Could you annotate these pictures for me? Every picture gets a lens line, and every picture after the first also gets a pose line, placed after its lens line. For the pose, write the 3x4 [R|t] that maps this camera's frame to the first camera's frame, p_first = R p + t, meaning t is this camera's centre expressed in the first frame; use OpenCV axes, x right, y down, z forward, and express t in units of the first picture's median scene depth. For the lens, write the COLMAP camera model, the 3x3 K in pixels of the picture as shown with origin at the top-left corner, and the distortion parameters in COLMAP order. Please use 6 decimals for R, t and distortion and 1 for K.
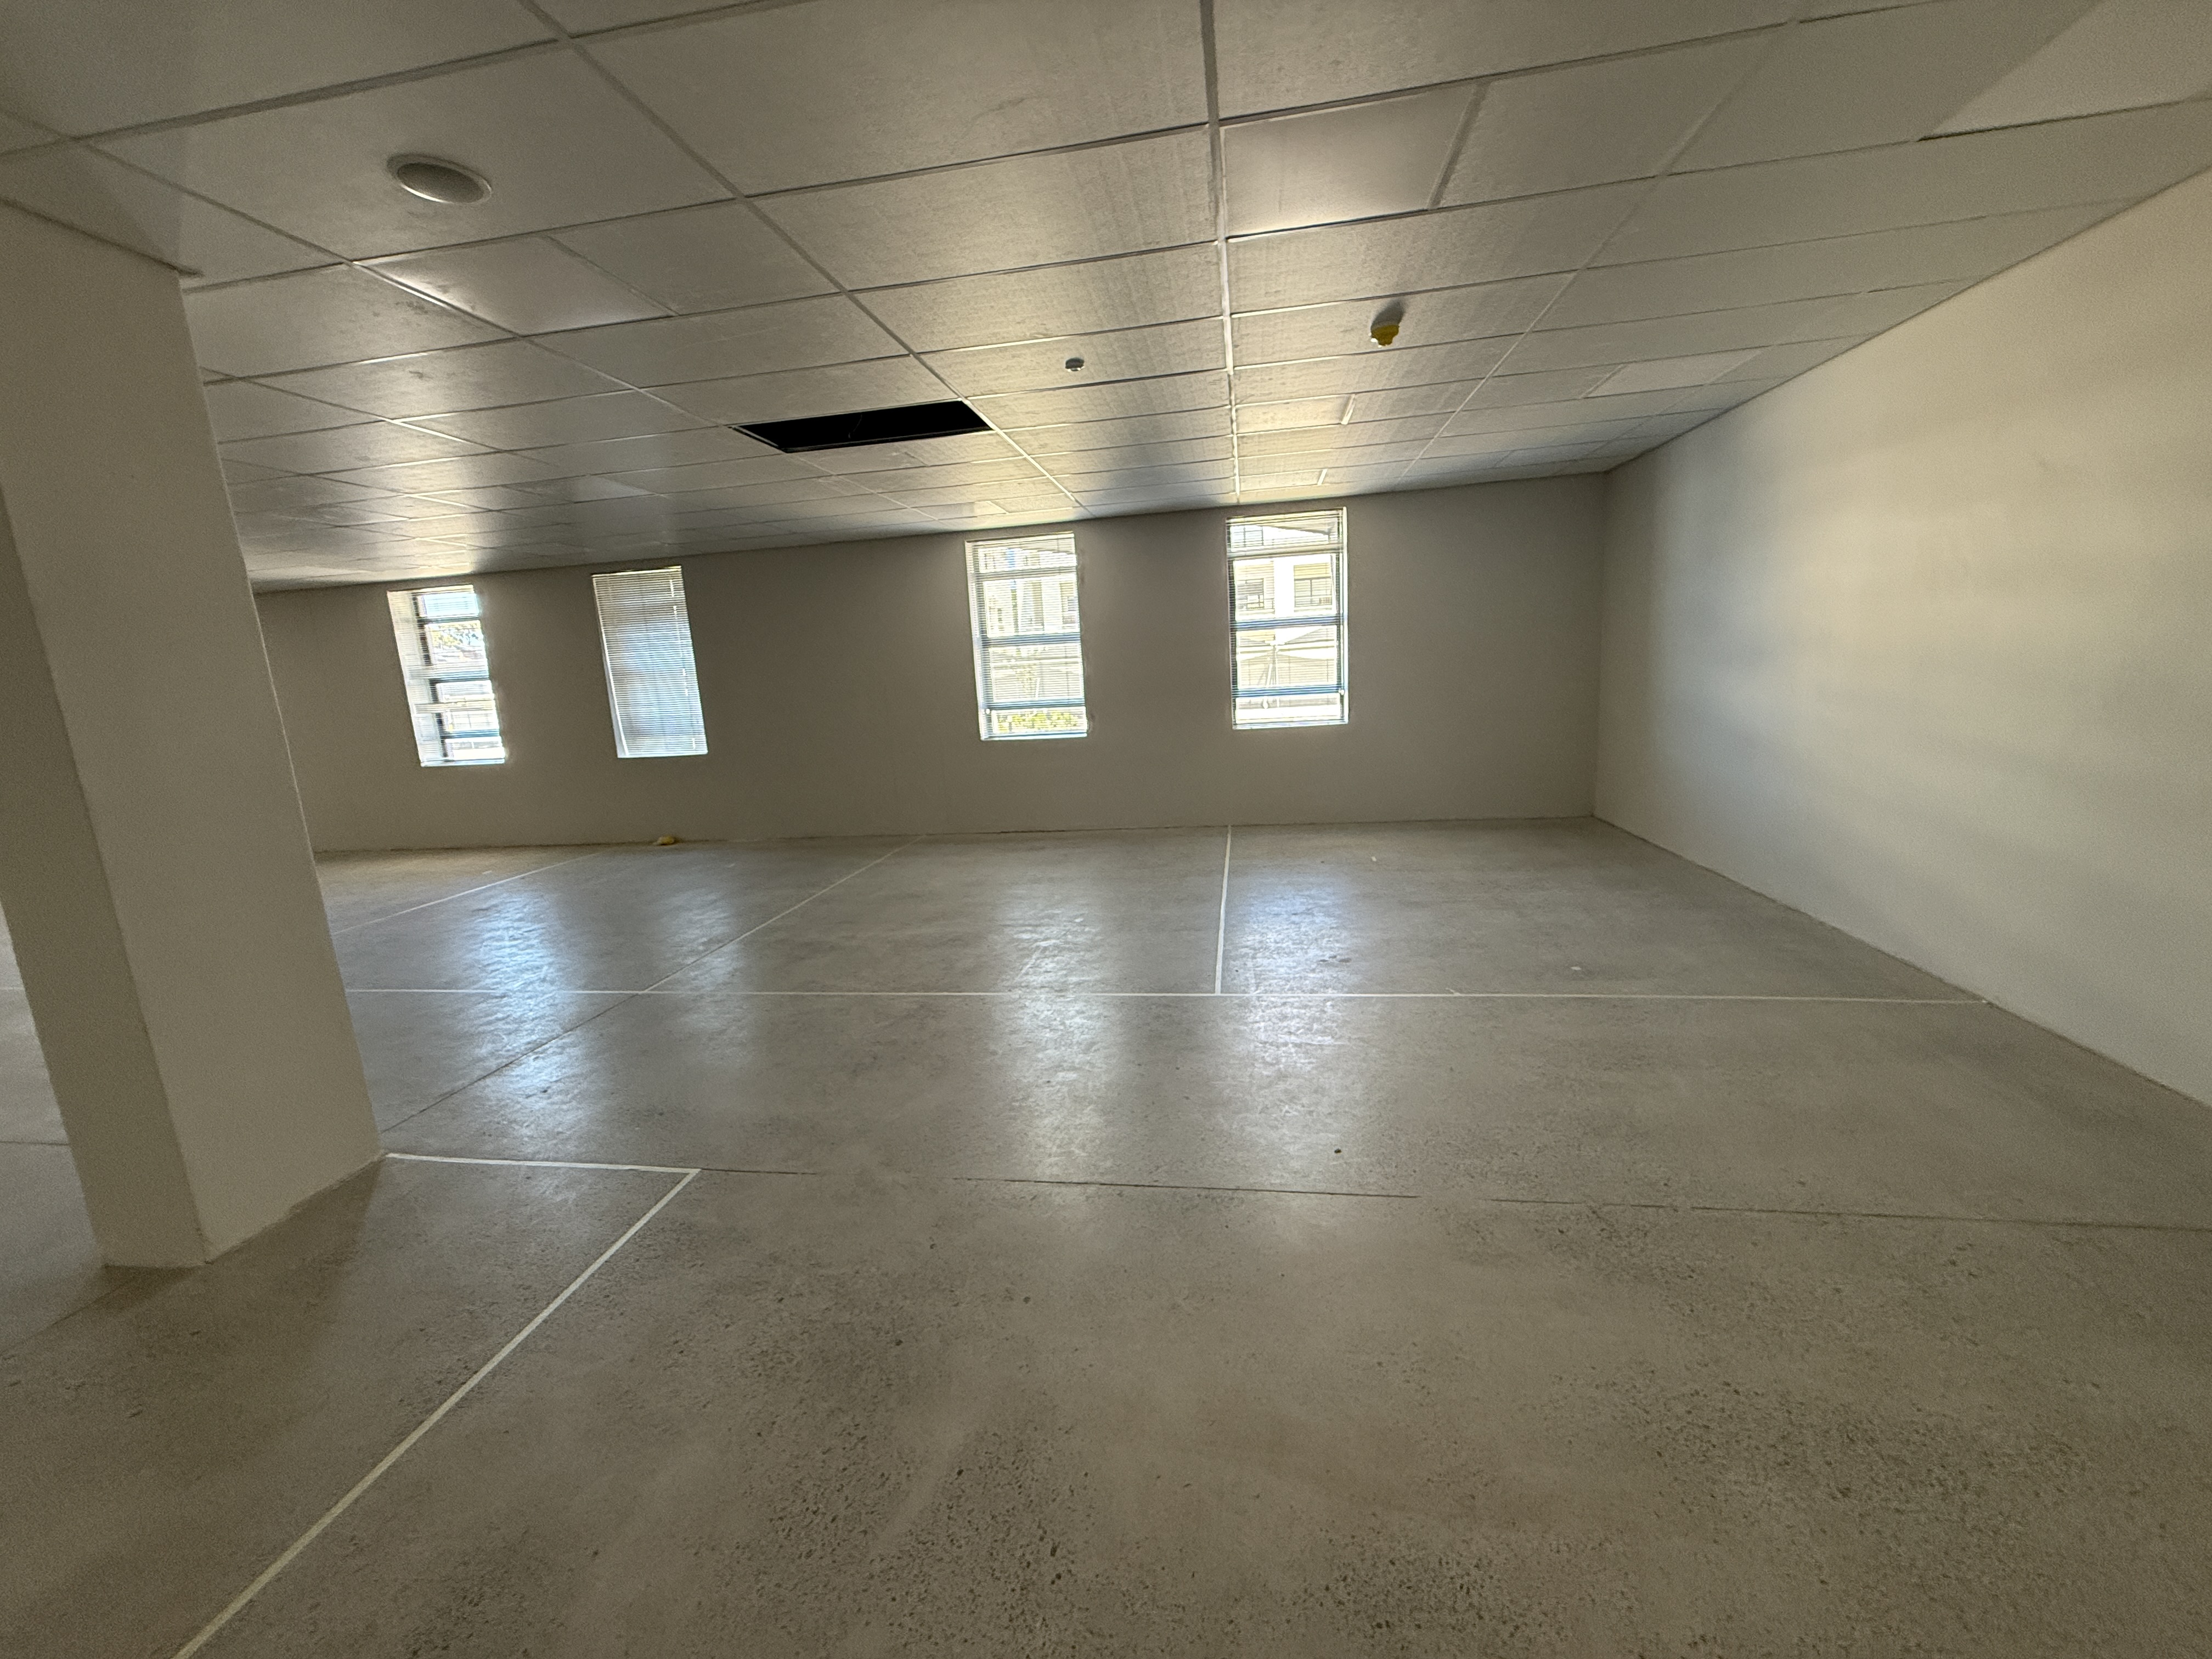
lens RADIAL K [[881.2, 0, 1099.1], [0, 881.2, 828.2], [0, 0, 1]] dist [-0.001187, 0.000181]
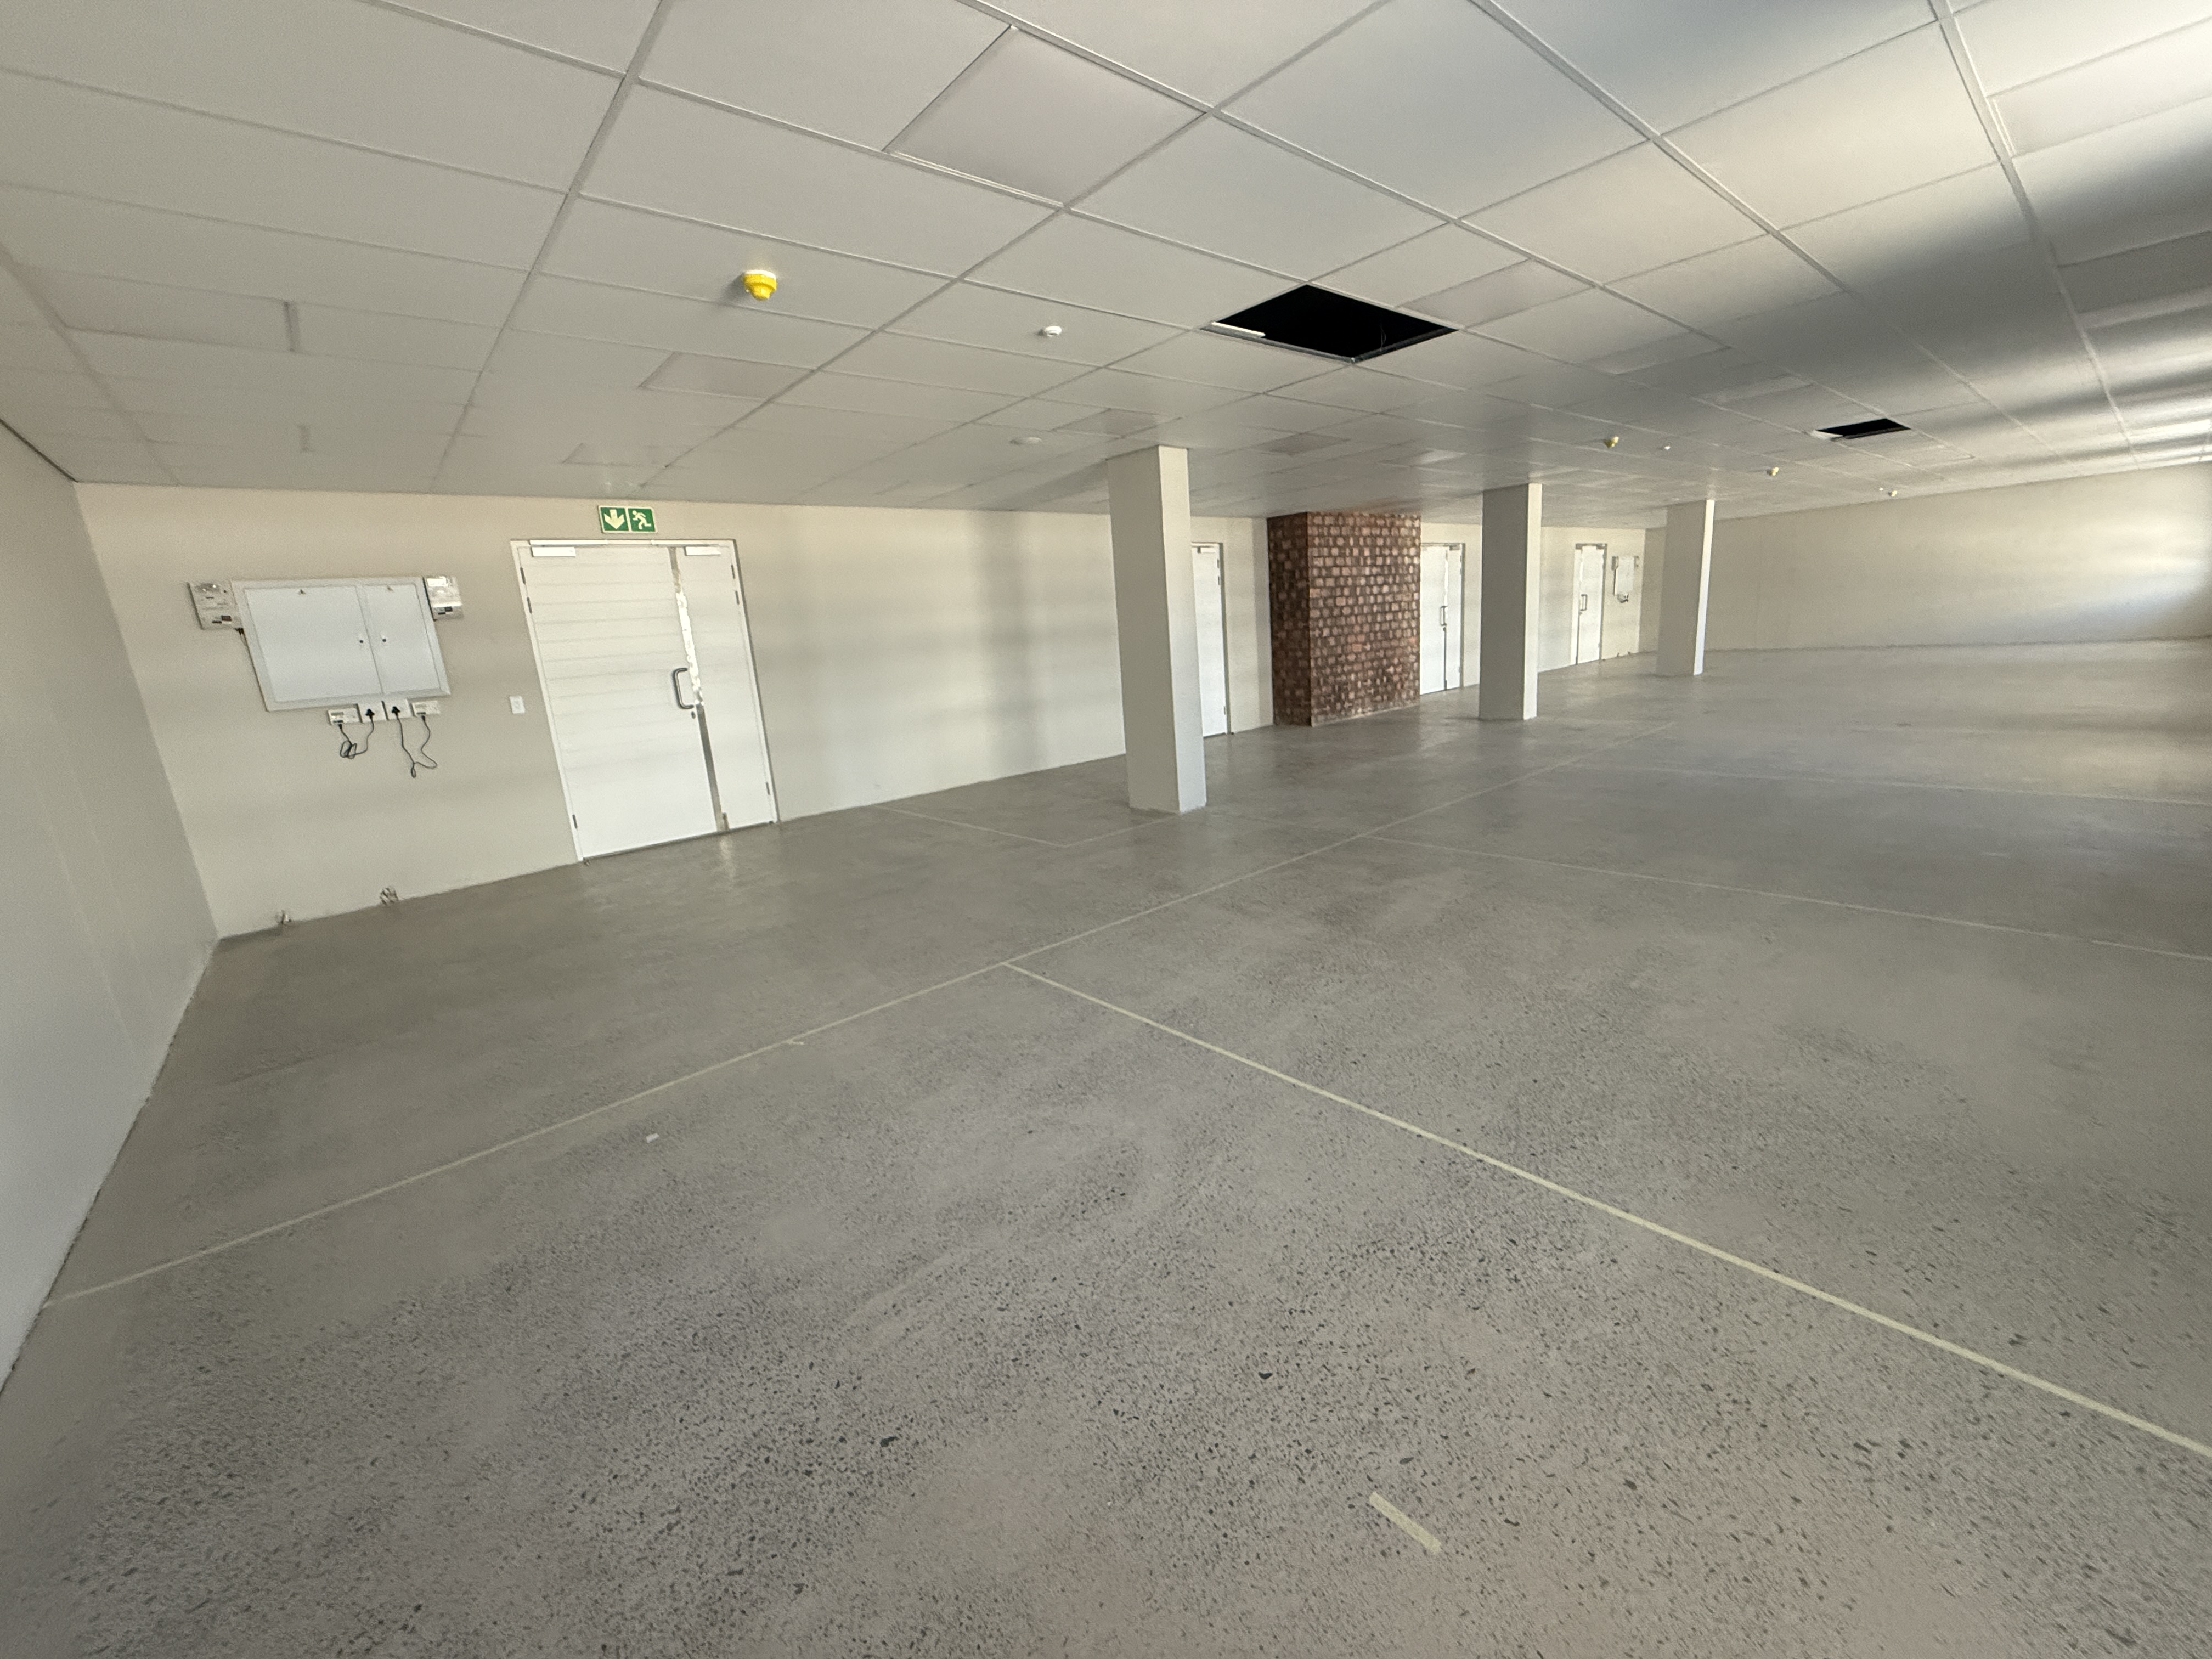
lens RADIAL K [[881.2, 0, 1095.2], [0, 881.2, 830.1], [0, 0, 1]] dist [-0.001187, 0.000181]
pose [[-0.637428, 0.275083, -0.719732, 0.593635], [-0.027687, 0.925318, 0.378180, -0.271042], [0.770012, 0.260990, -0.582208, 1.271526]]
